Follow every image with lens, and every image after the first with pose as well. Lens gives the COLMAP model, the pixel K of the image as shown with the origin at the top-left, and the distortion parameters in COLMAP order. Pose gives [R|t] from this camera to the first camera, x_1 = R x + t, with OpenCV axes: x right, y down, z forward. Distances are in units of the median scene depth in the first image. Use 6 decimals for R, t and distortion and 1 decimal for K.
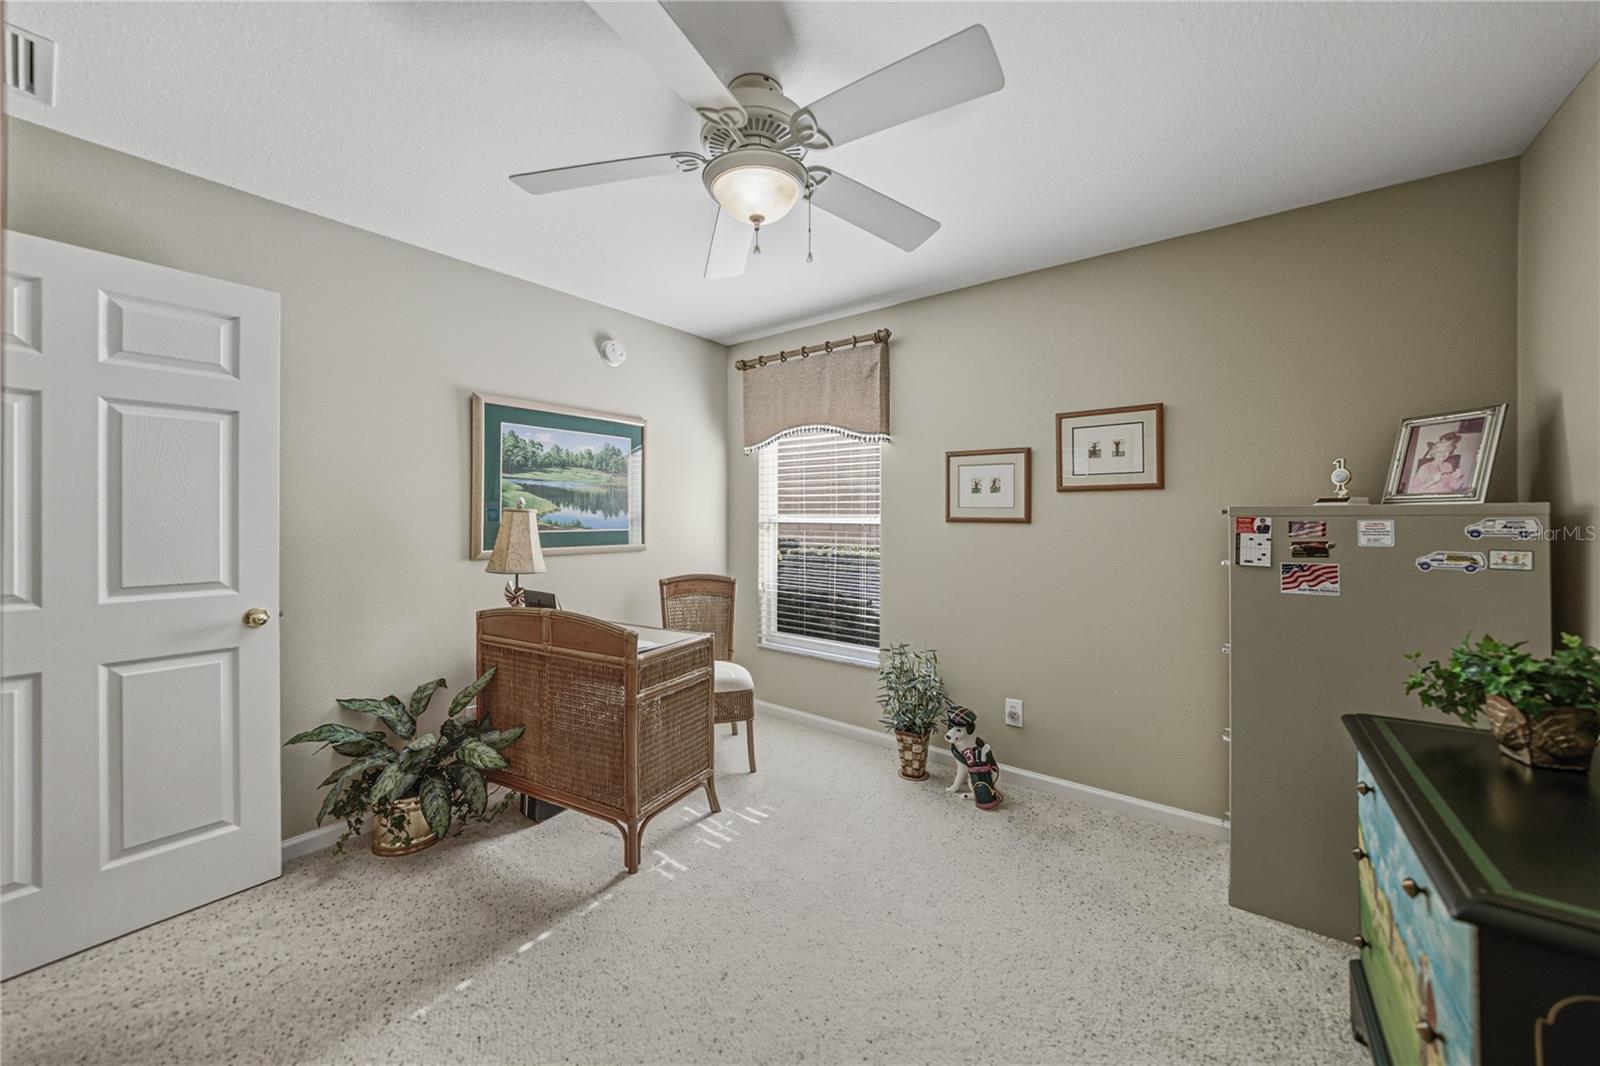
lens RADIAL K [[561.4, 0, 808.6], [0, 561.4, 518.9], [0, 0, 1]] dist [-0.016365, 0.001910]
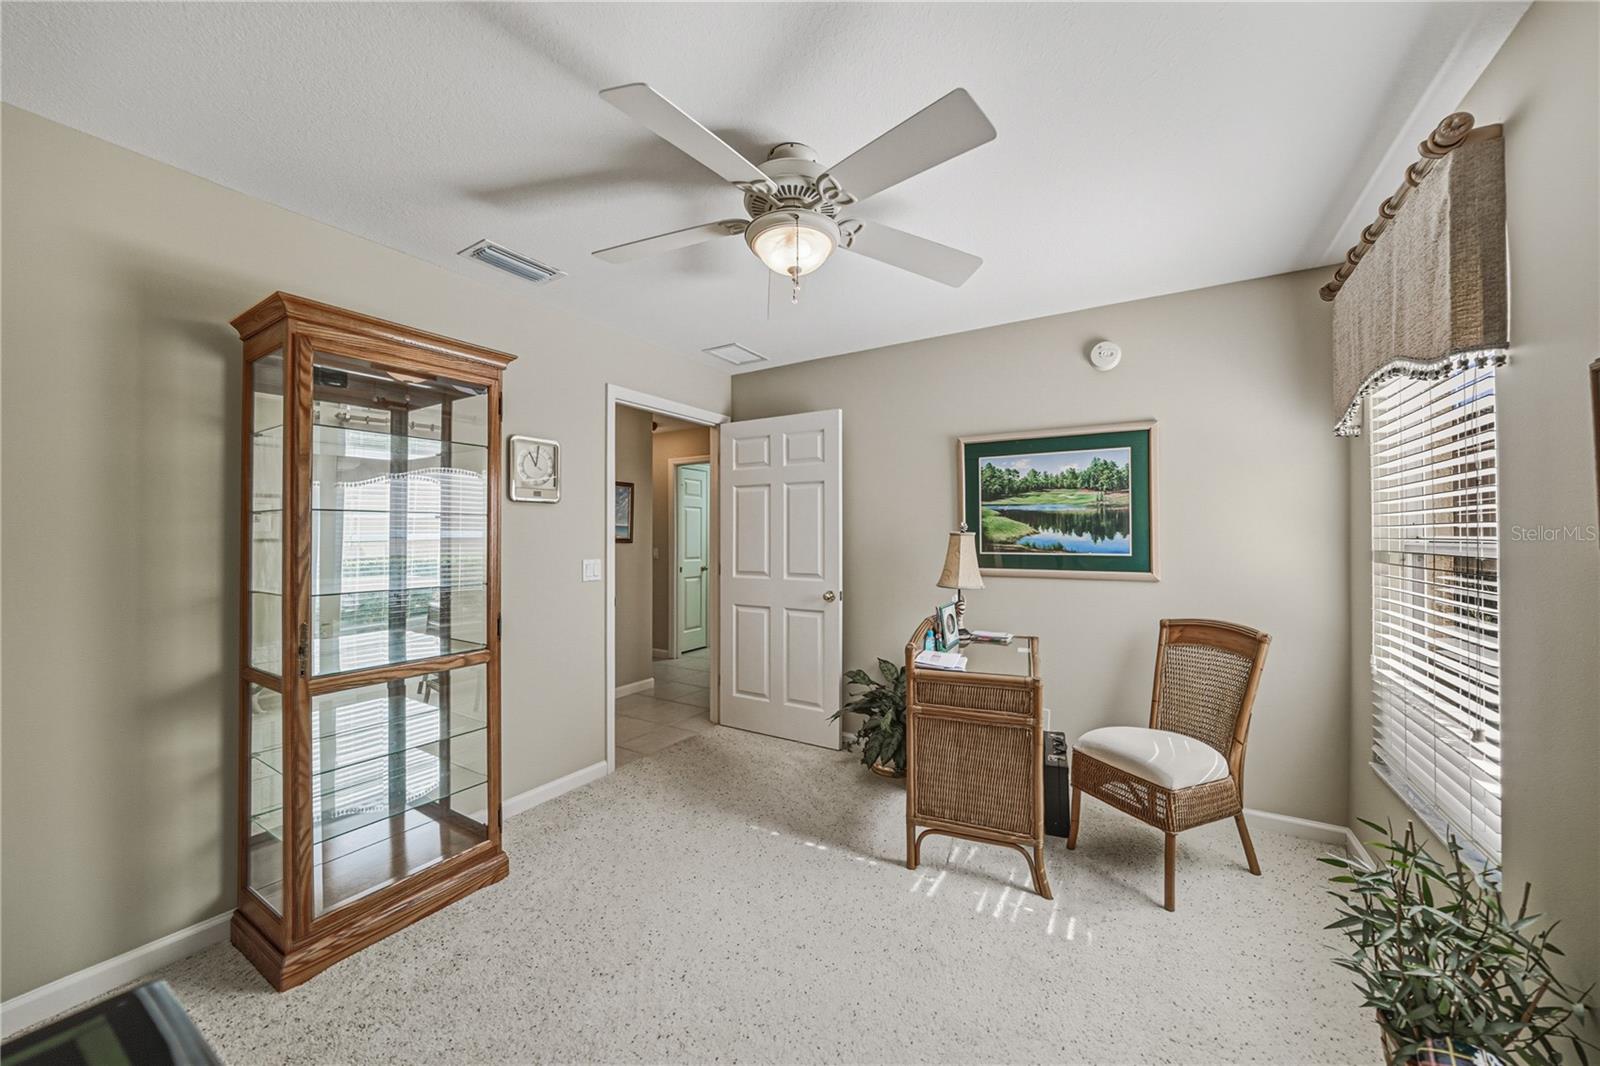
lens RADIAL K [[578.1, 0, 810.3], [0, 578.1, 534.4], [0, 0, 1]] dist [-0.018684, 0.001391]
pose [[0.122082, -0.004386, -0.992510, 0.561225], [-0.004070, 0.999980, -0.004920, -0.006433], [0.992512, 0.004640, 0.122061, 0.482864]]
